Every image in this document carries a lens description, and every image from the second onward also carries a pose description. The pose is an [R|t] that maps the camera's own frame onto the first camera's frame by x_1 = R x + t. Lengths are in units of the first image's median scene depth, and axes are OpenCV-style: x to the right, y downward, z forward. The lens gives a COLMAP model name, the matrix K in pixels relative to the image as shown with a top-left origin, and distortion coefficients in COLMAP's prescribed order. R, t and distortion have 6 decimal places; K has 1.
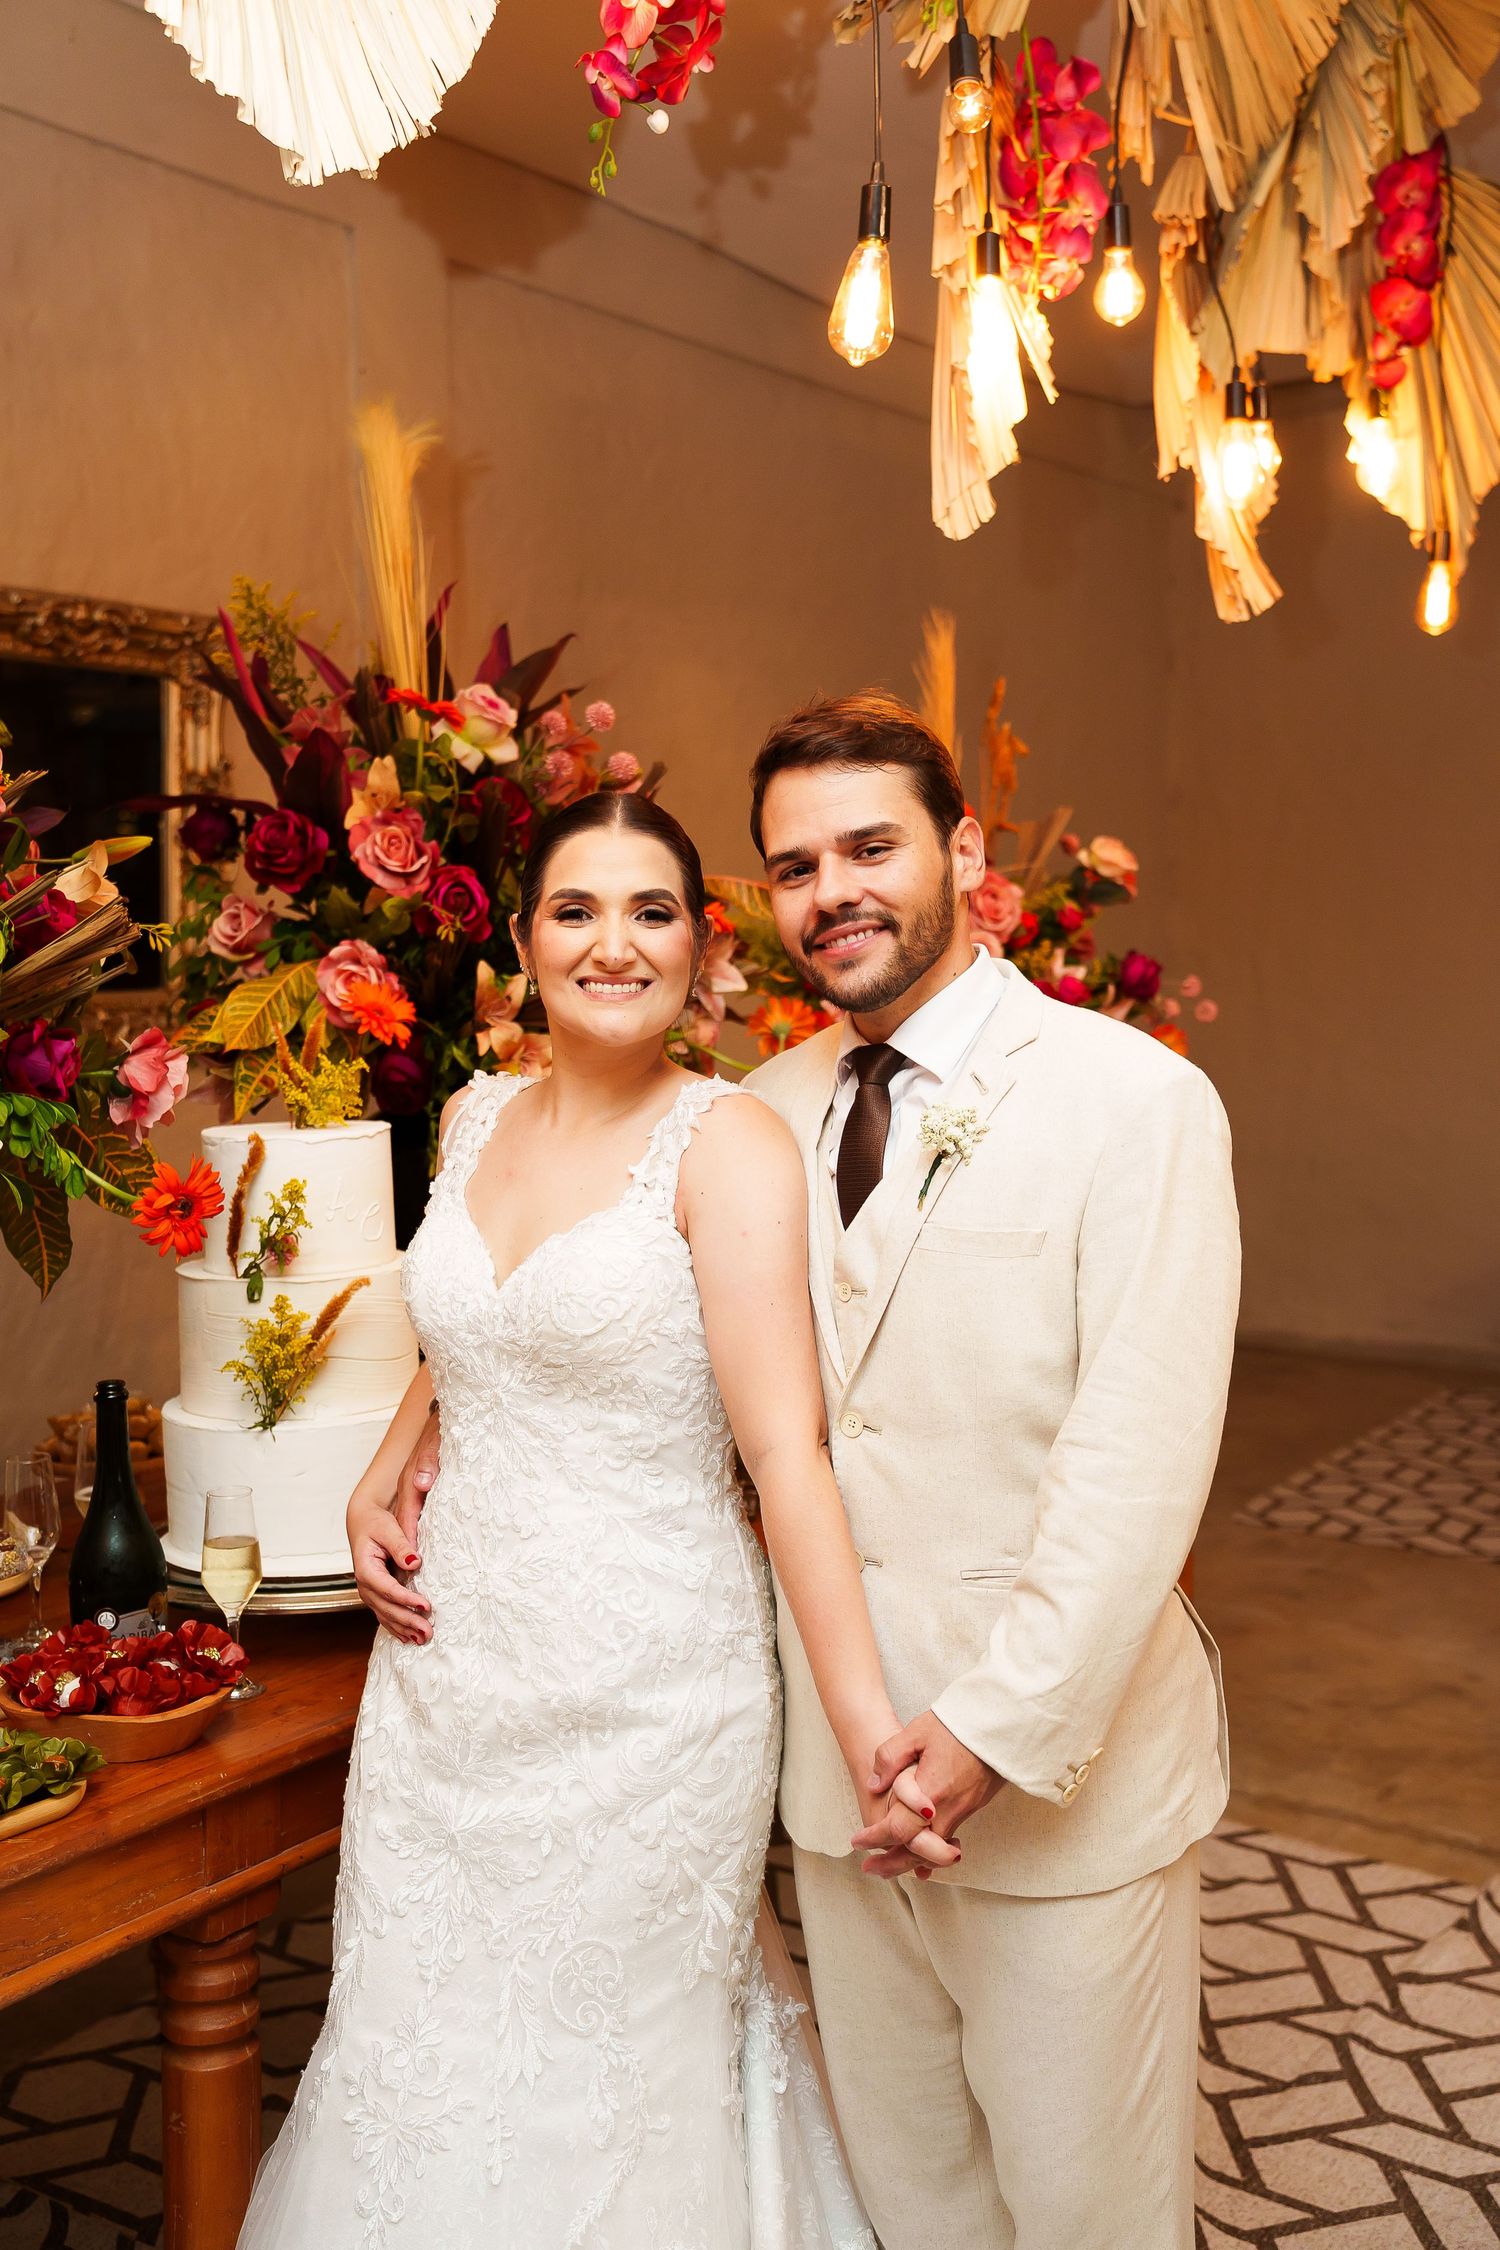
lens RADIAL K [[2274.5, 0, 709.5], [0, 2274.5, 1088.5], [0, 0, 1]] dist [0.018225, 0.000000]
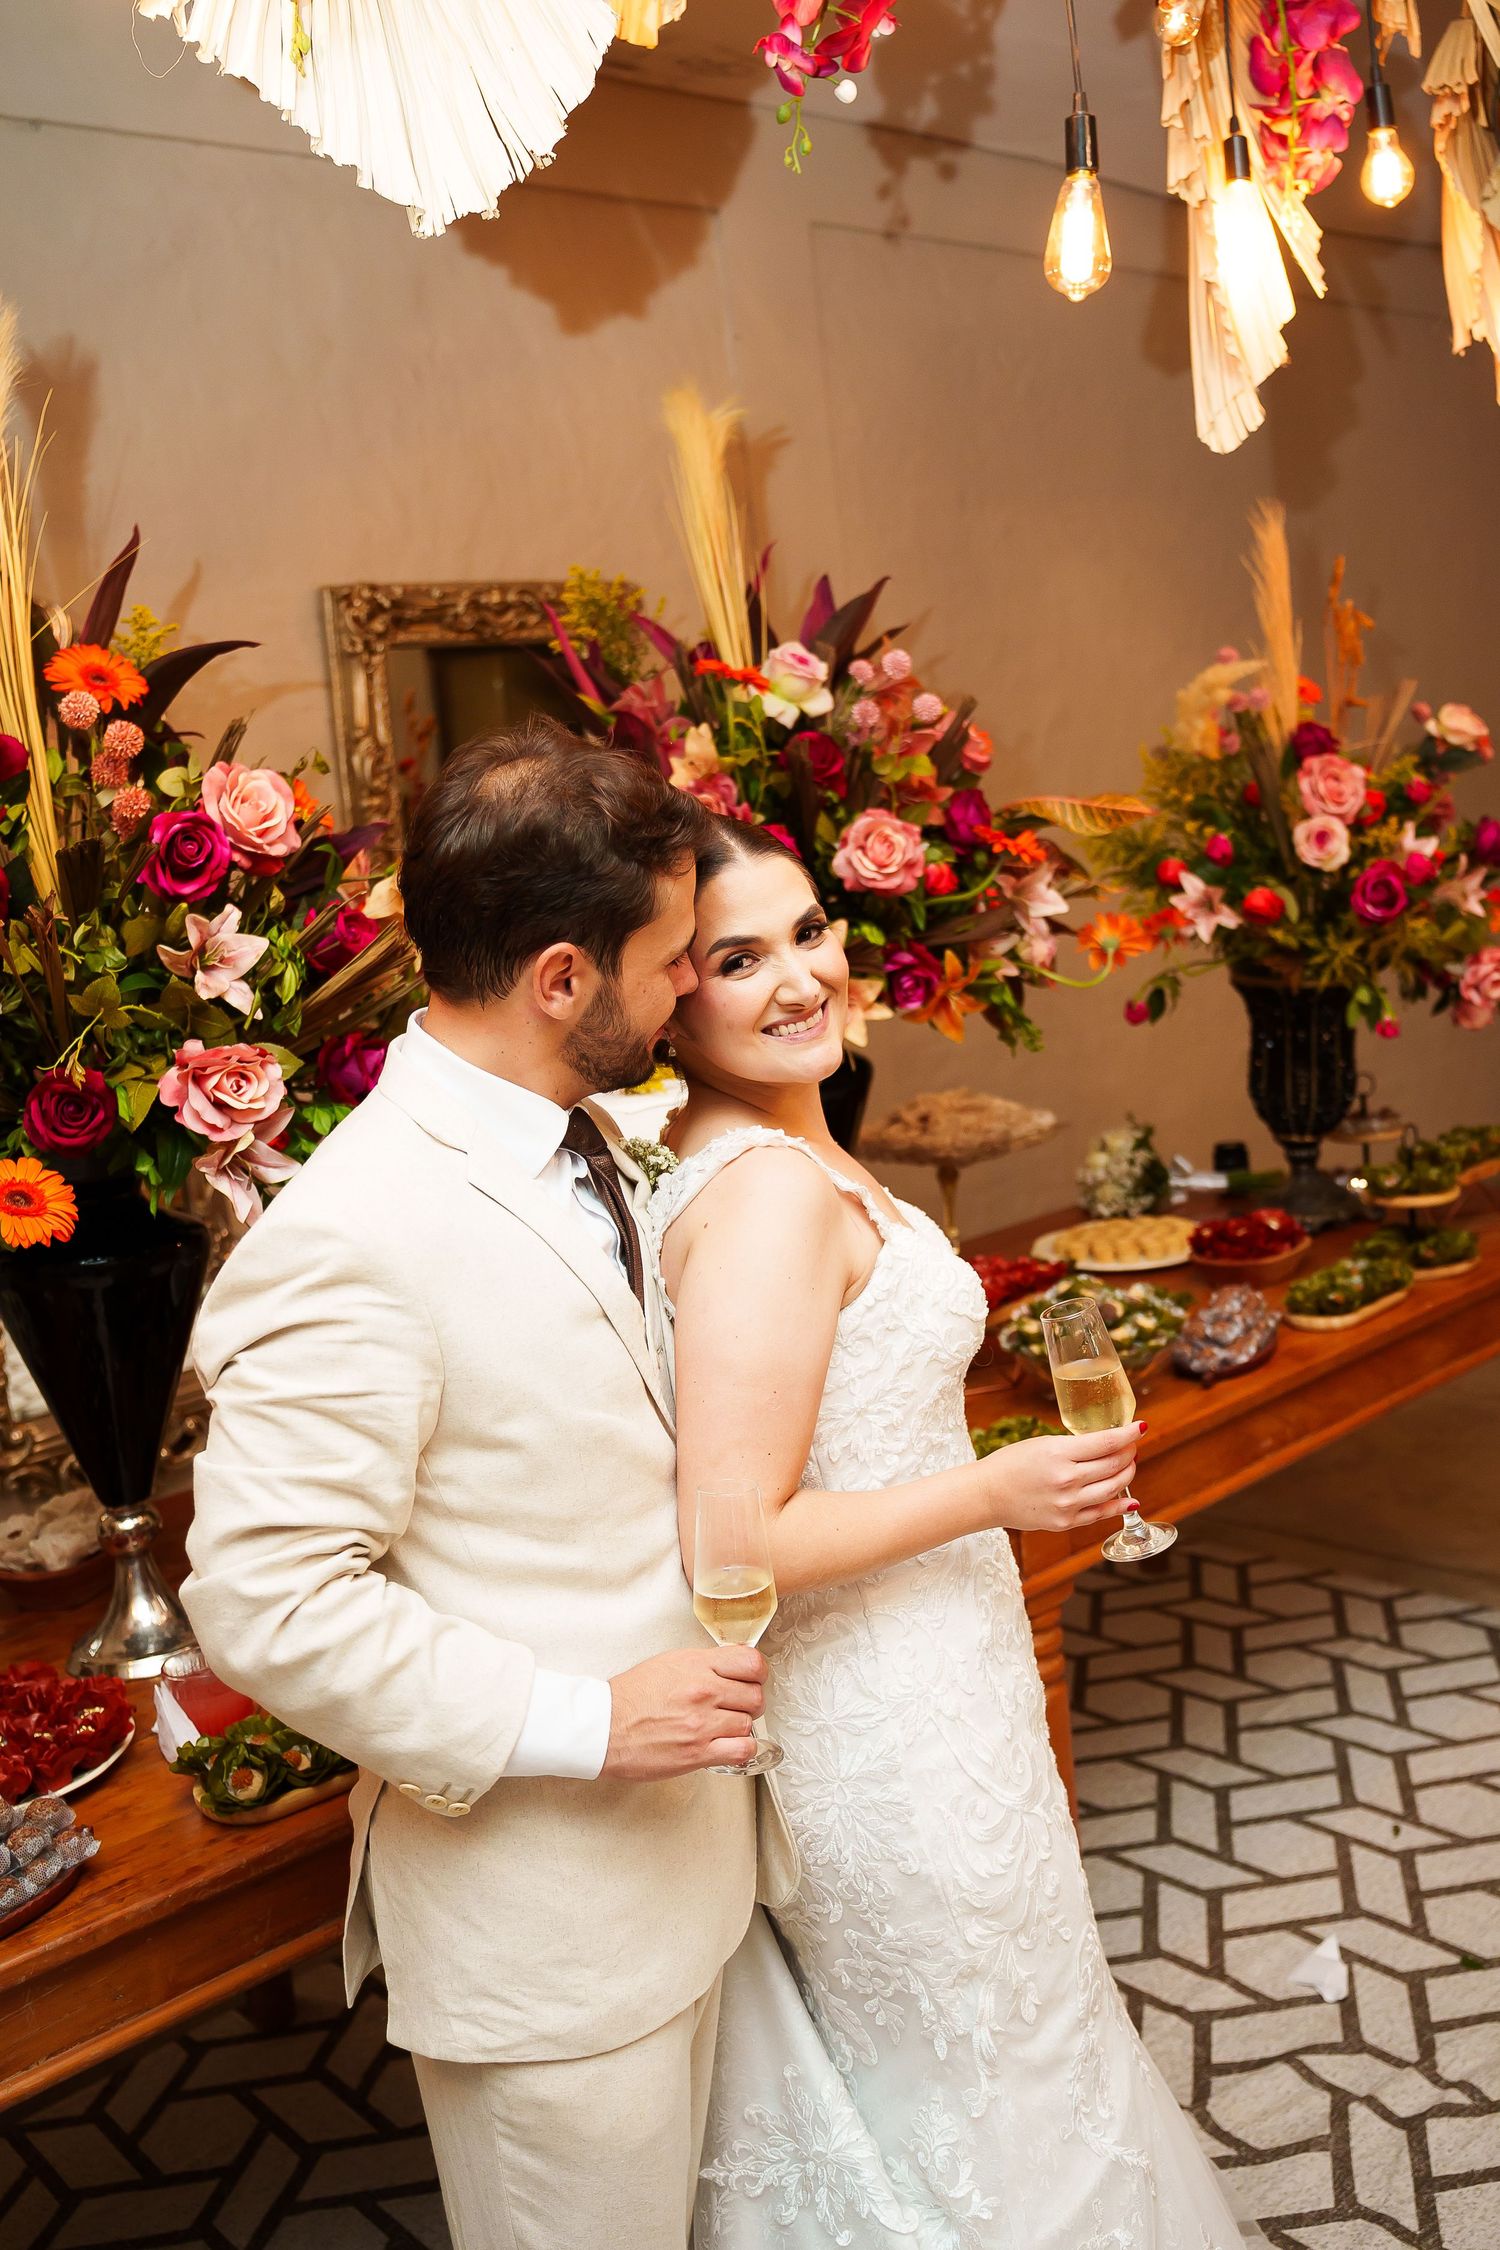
lens RADIAL K [[1964.9, 0, 731.7], [0, 1964.9, 1100.9], [0, 0, 1]] dist [-0.087388, 0.033653]
pose [[0.969007, -0.063084, -0.238843, 0.081980], [0.084823, 0.993029, 0.081850, -0.047205], [0.232015, -0.099573, 0.967602, 0.106011]]
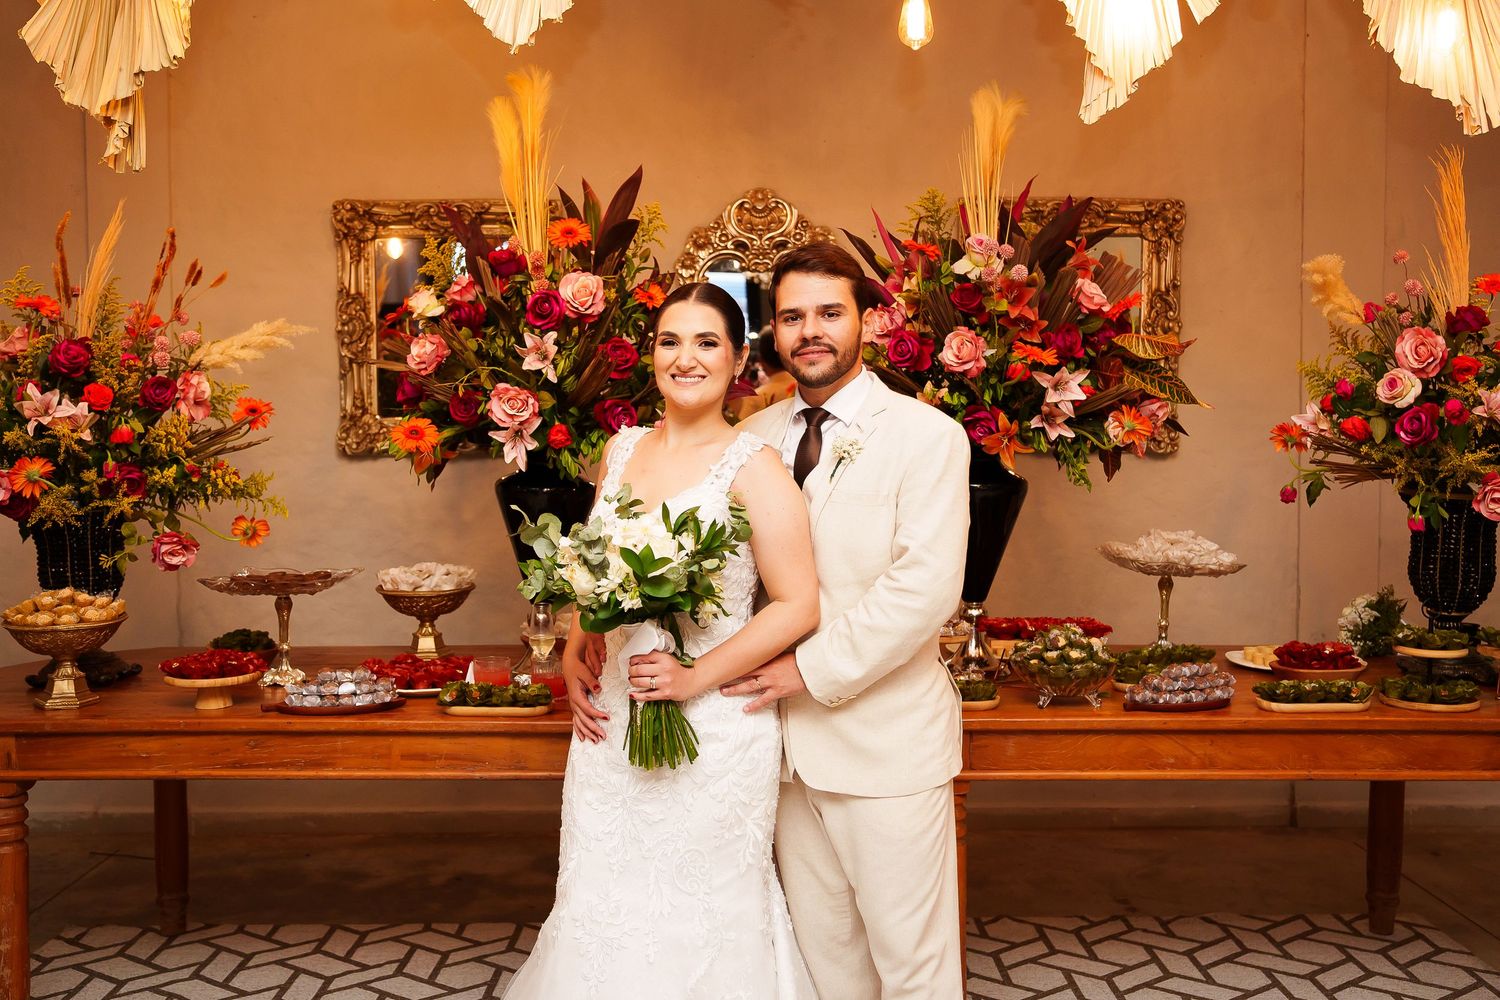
lens RADIAL K [[1440.9, 0, 764.0], [0, 1440.9, 476.6], [0, 0, 1]] dist [-0.035077, 0.000000]
pose [[0.596410, 0.045247, -0.801404, 0.796439], [-0.063827, 0.997922, 0.008842, 0.021712], [0.800138, 0.045877, 0.598058, 0.186726]]
